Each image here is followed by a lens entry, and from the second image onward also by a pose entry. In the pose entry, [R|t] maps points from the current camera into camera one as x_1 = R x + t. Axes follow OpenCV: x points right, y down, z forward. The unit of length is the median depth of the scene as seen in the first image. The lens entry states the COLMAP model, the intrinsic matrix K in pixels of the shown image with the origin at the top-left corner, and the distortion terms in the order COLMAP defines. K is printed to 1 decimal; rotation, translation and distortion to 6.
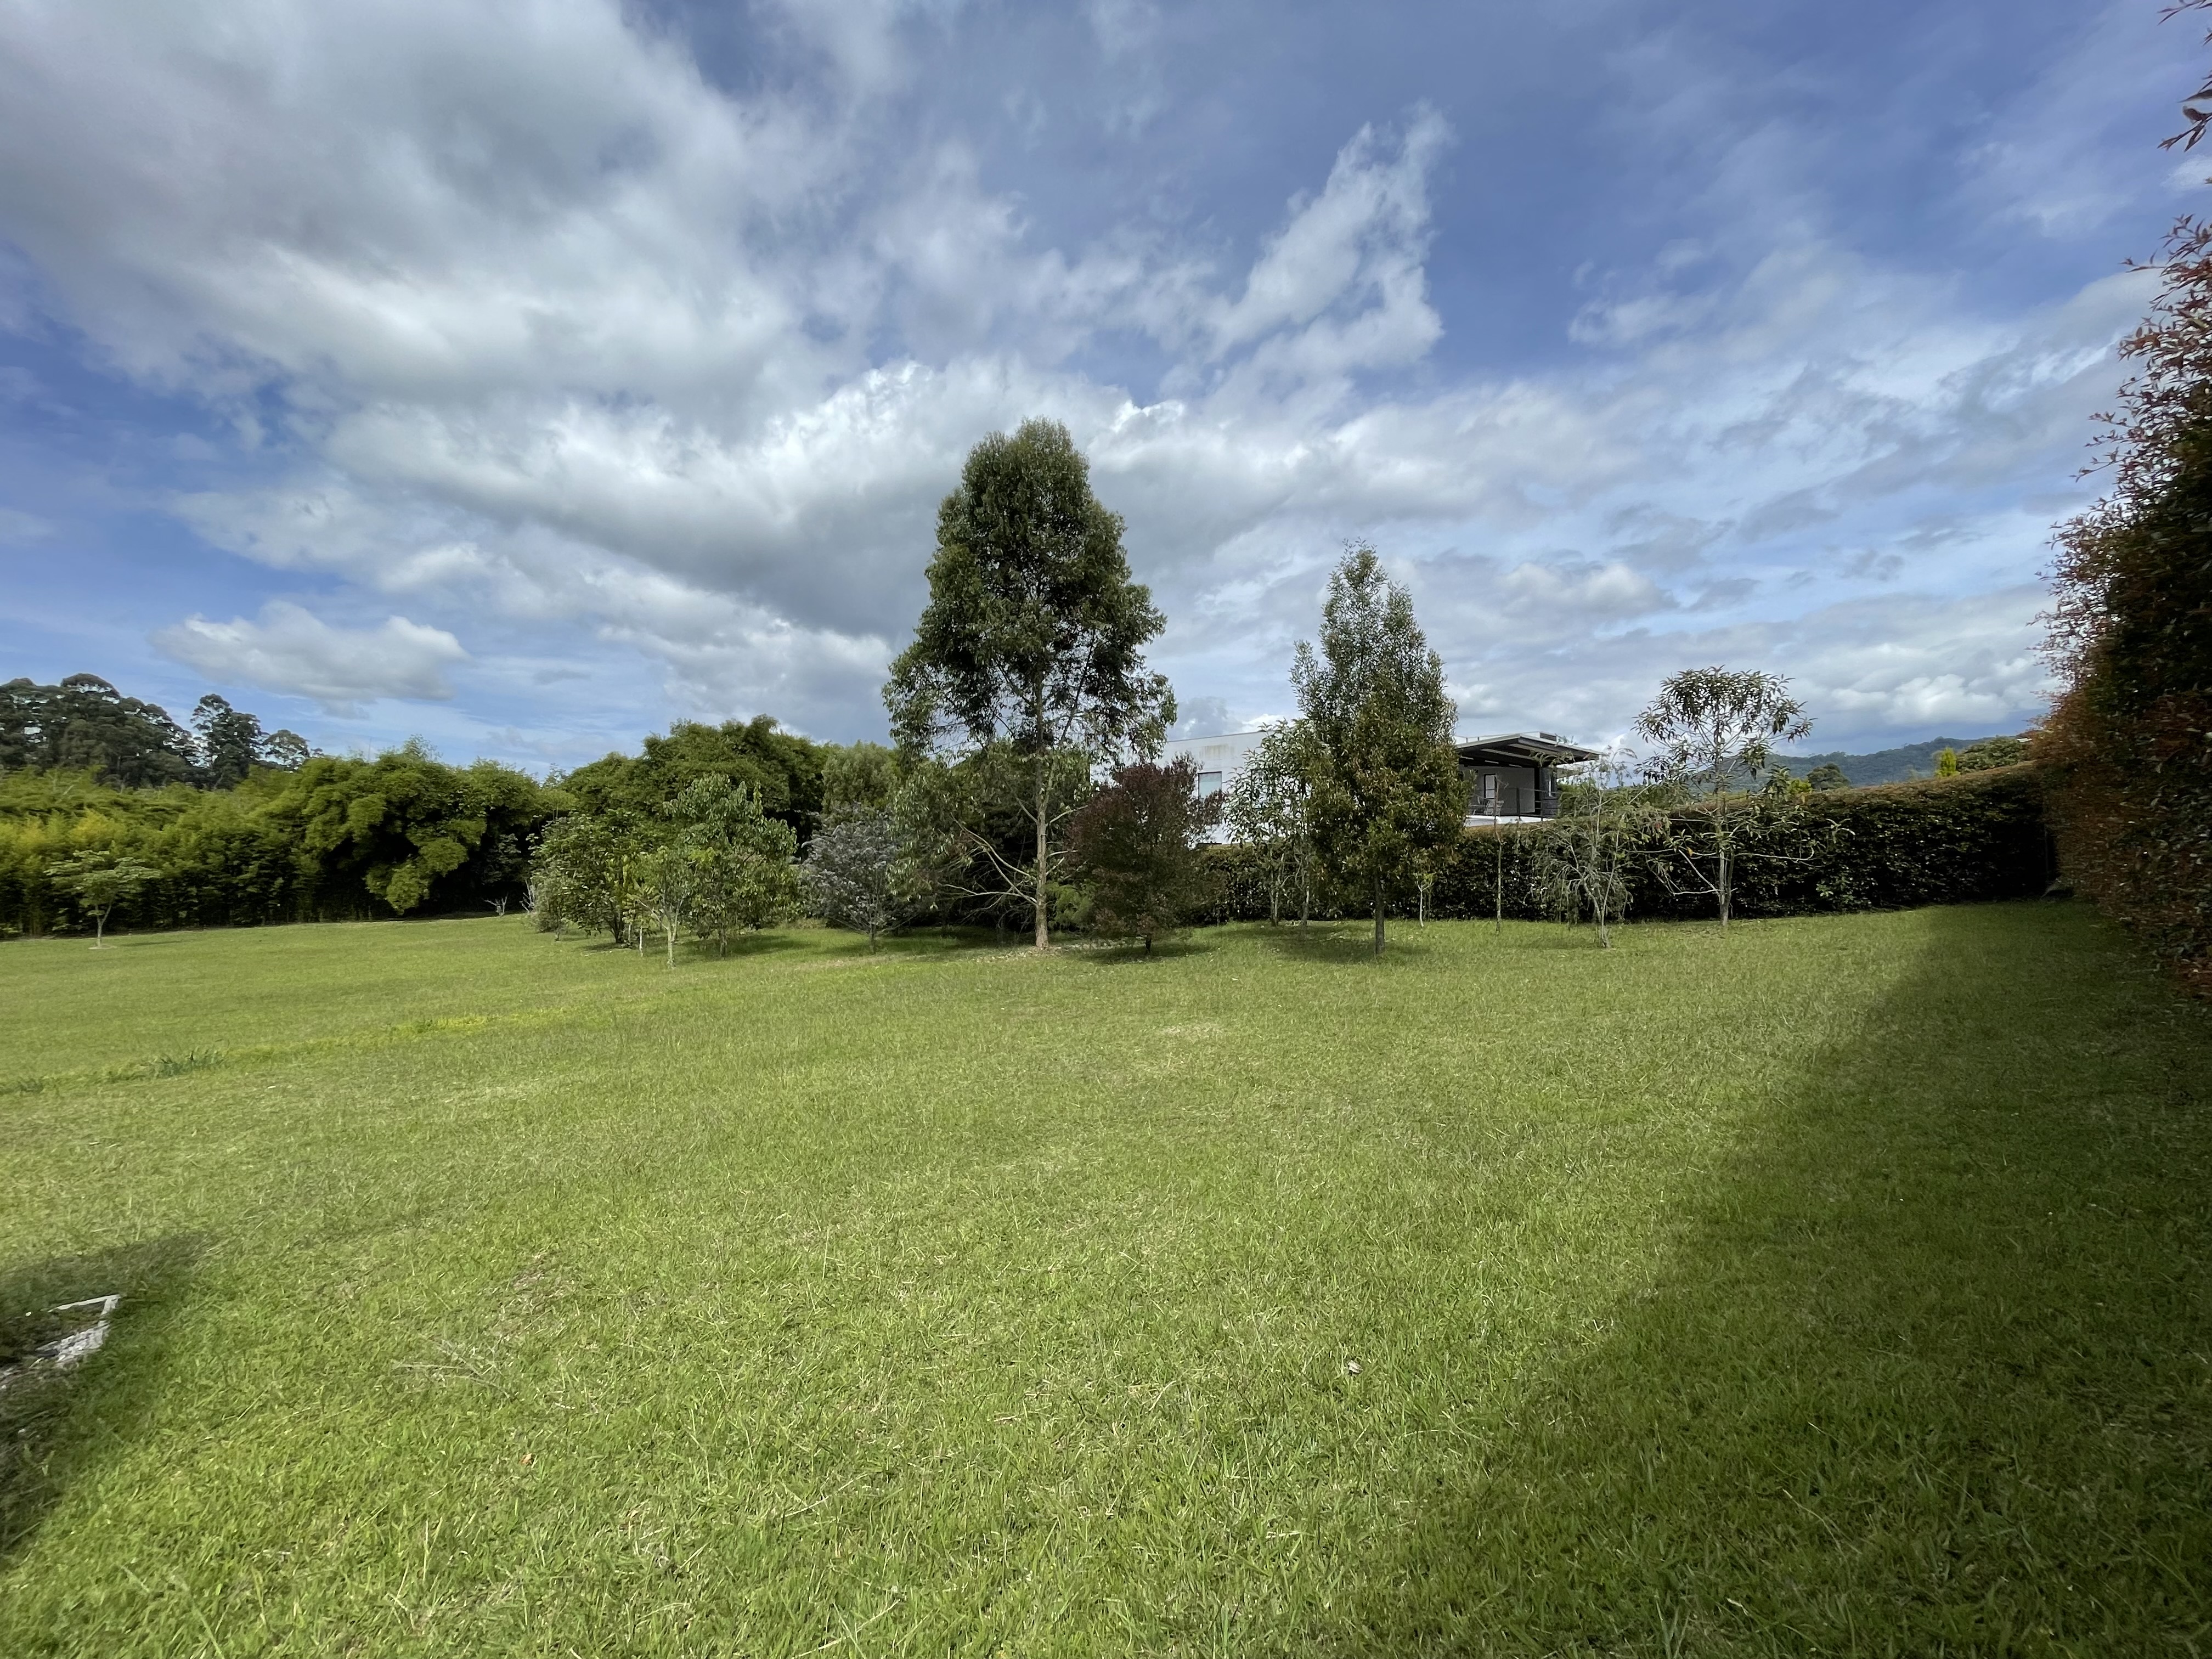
lens RADIAL K [[895.9, 0, 1107.2], [0, 895.9, 817.7], [0, 0, 1]] dist [-0.002846, 0.000247]
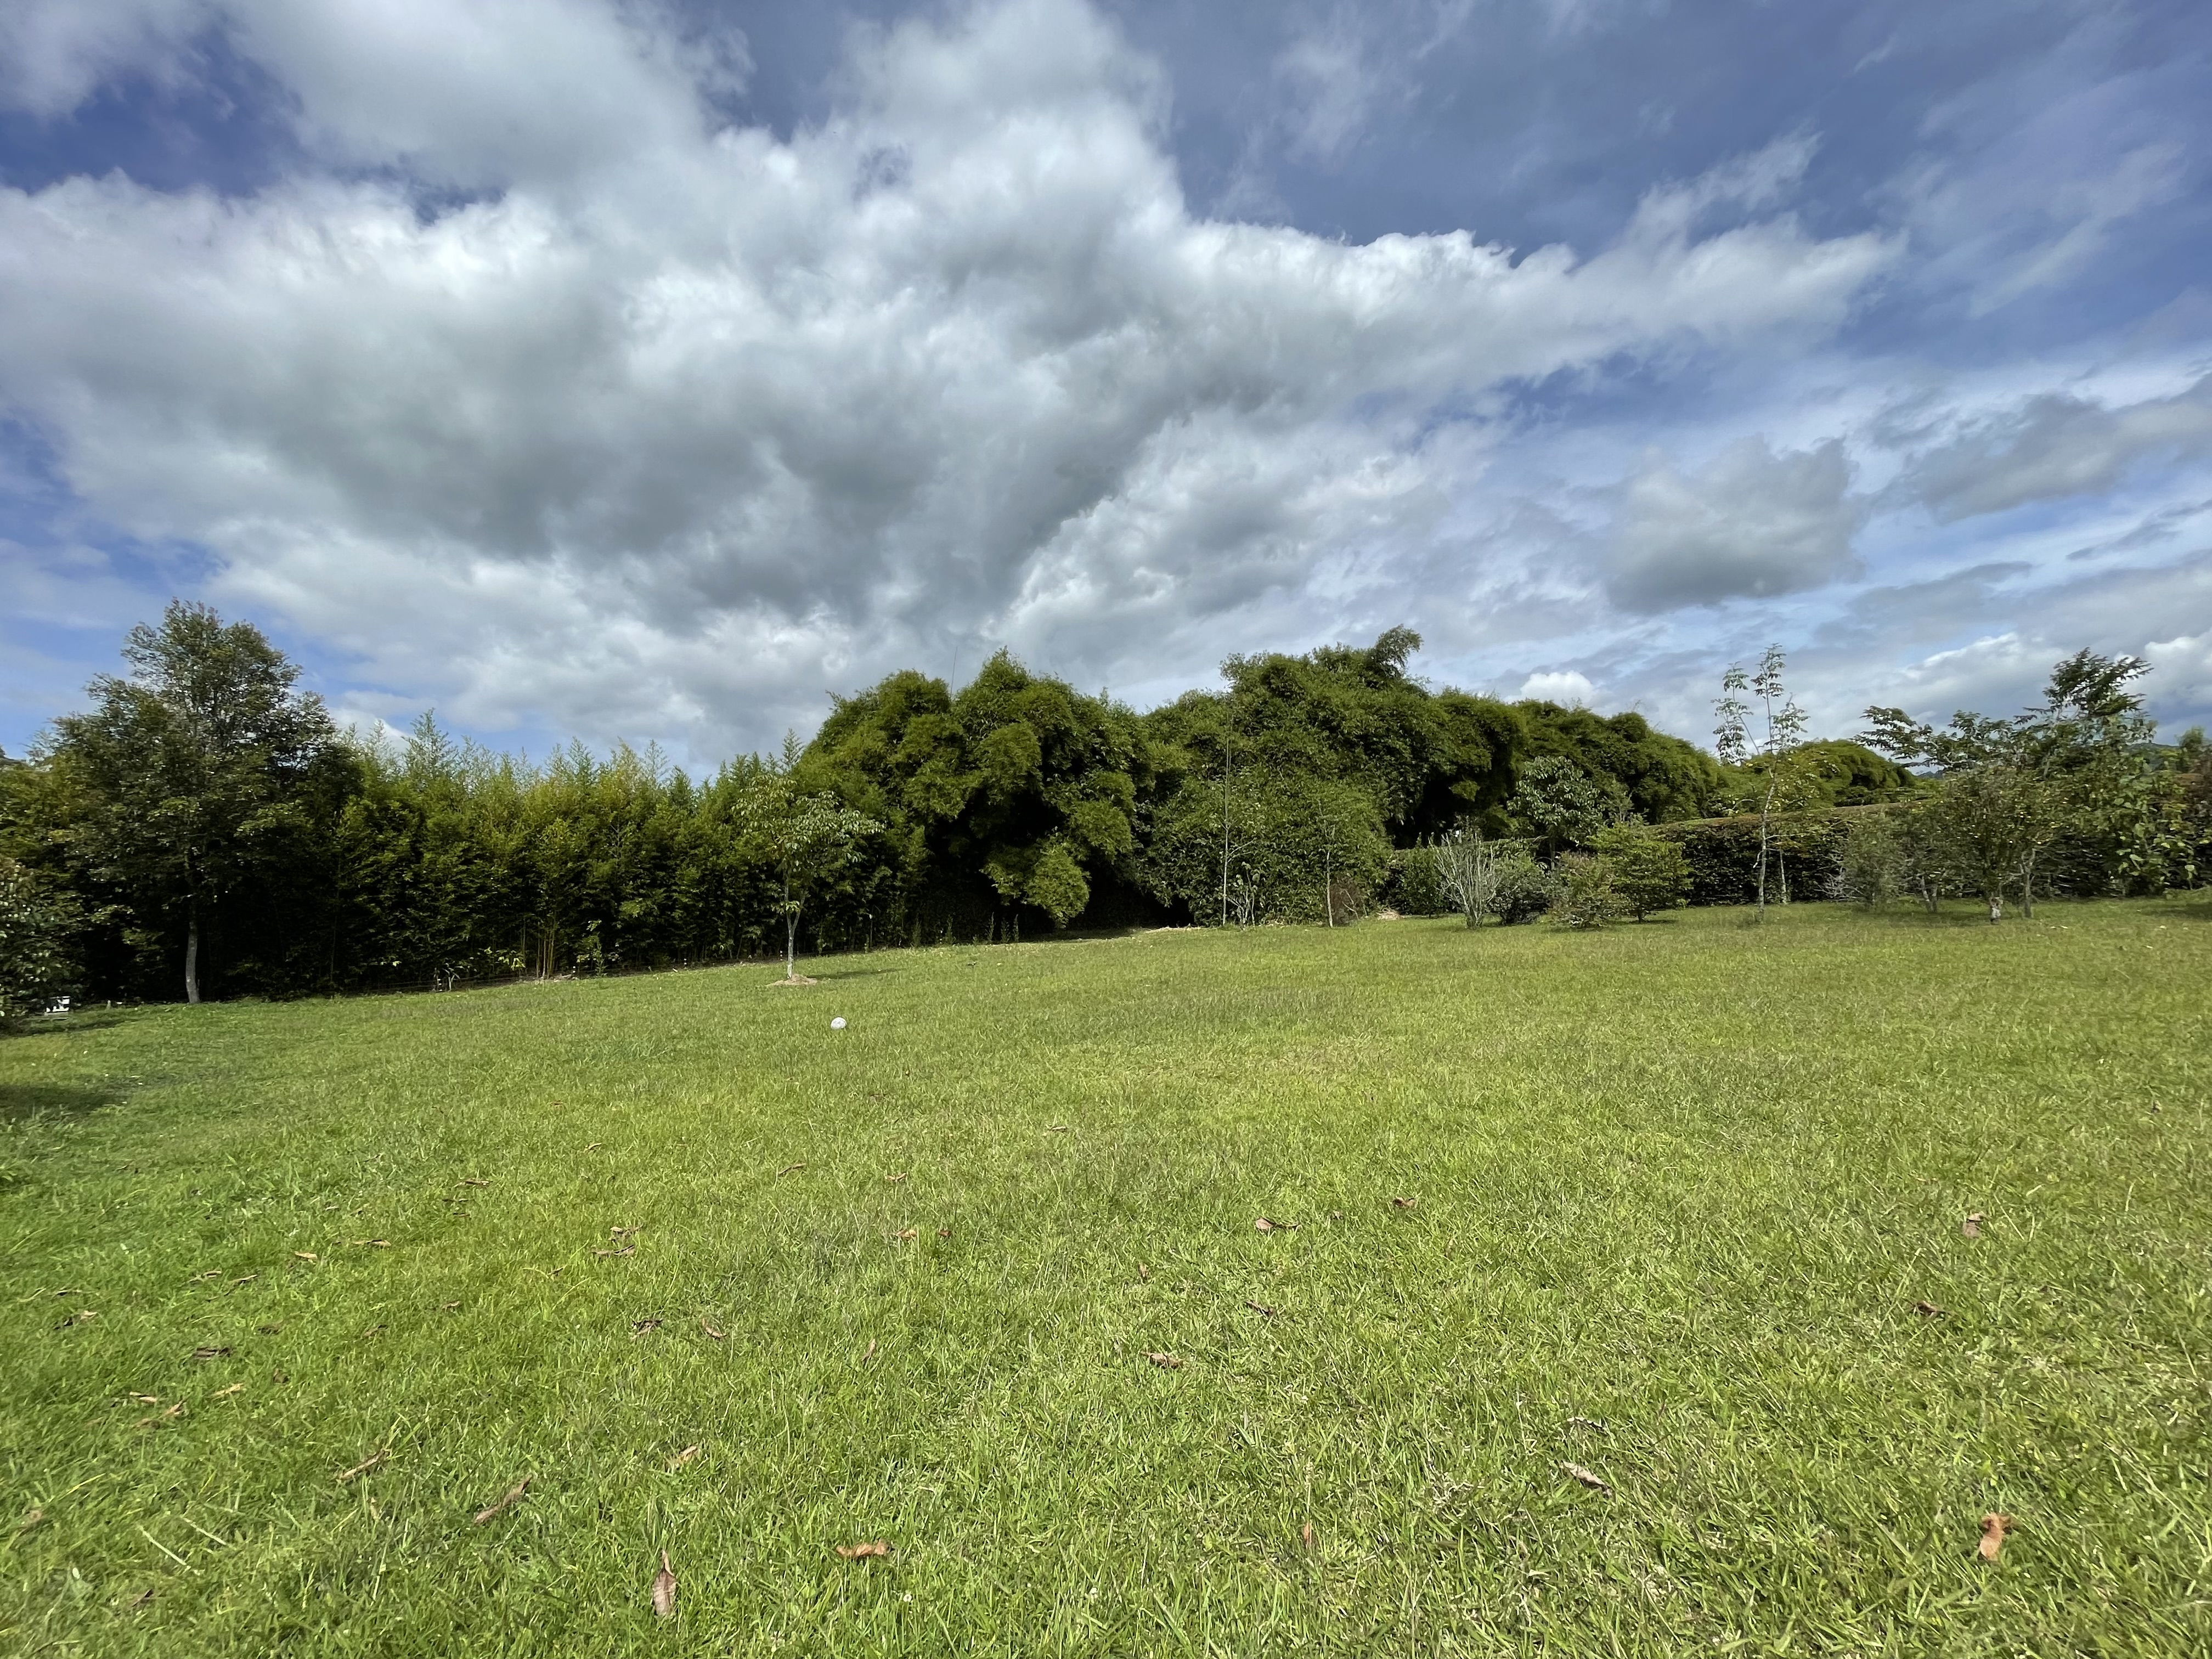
lens RADIAL K [[895.9, 0, 1107.8], [0, 895.9, 846.4], [0, 0, 1]] dist [-0.002846, 0.000247]
pose [[0.997362, -0.039416, -0.060955, -0.718596], [0.037706, 0.998869, -0.028968, 0.072952], [0.062027, 0.026593, 0.997720, 0.418628]]
